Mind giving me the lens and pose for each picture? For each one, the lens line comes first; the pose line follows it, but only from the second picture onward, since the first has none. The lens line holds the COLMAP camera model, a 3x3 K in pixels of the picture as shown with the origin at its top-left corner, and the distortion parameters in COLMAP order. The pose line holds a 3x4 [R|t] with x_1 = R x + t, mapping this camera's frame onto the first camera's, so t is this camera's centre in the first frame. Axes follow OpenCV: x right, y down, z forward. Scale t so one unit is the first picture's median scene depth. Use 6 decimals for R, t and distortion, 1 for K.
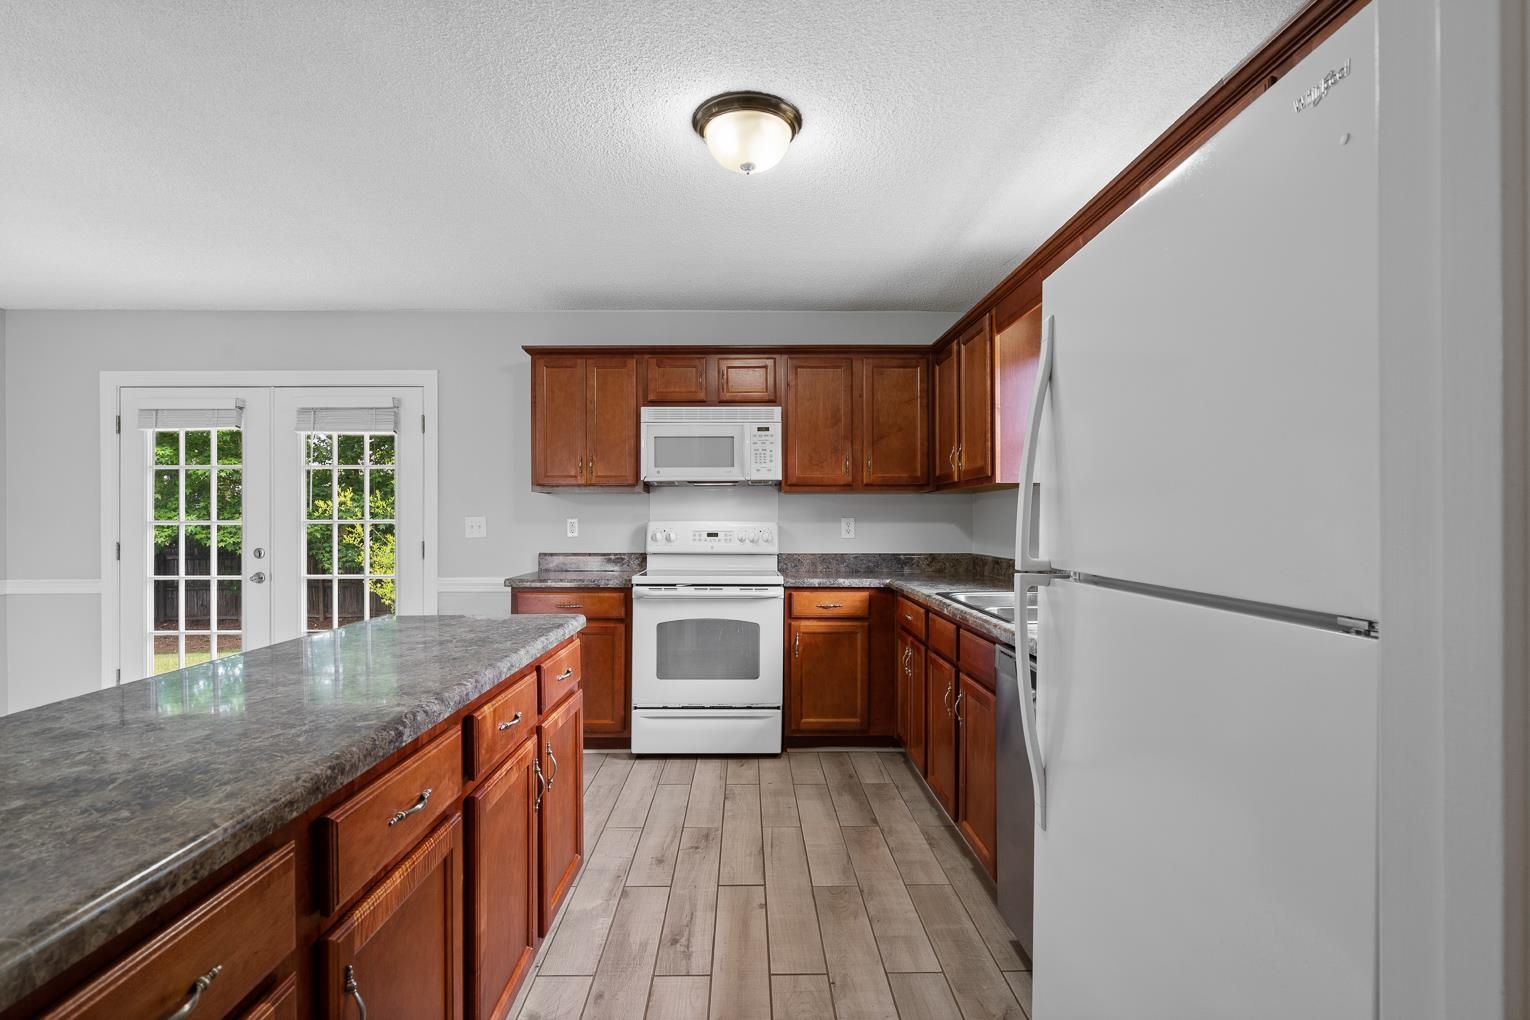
lens RADIAL K [[715.1, 0, 760.1], [0, 715.1, 519.1], [0, 0, 1]] dist [-0.014221, 0.005889]
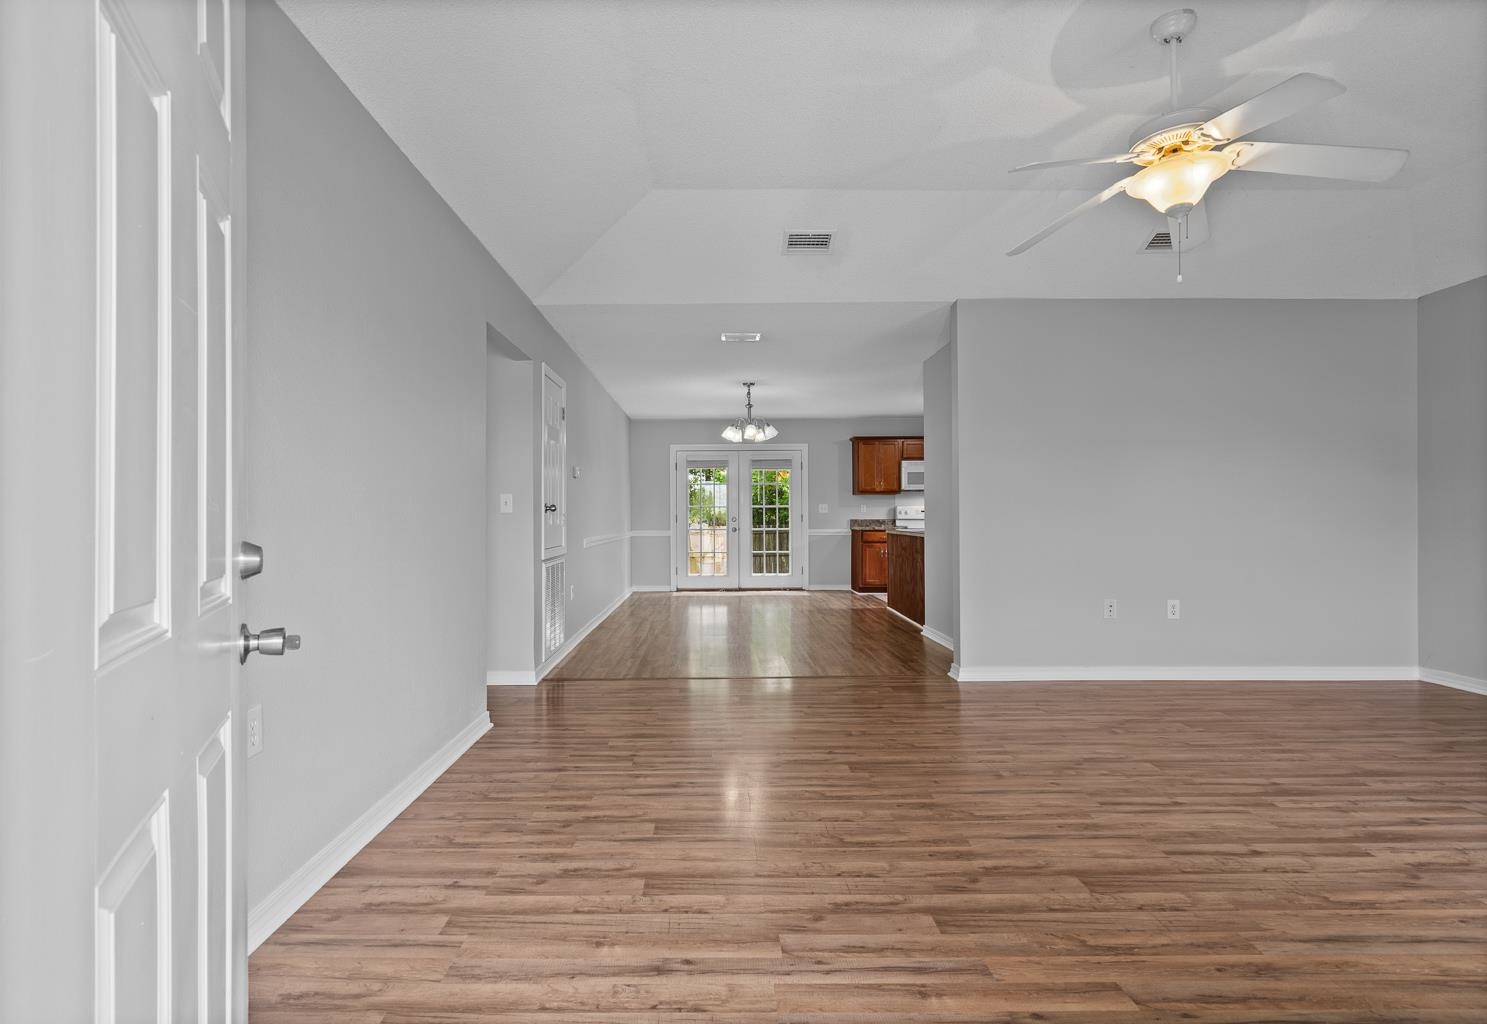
lens RADIAL K [[727.3, 0, 715.3], [0, 727.3, 516.5], [0, 0, 1]] dist [0.002719, 0.001255]
pose [[0.999847, -0.002074, -0.017363, -0.843873], [0.002101, 0.999997, 0.001524, 0.039288], [0.017360, -0.001560, 0.999848, -1.718859]]
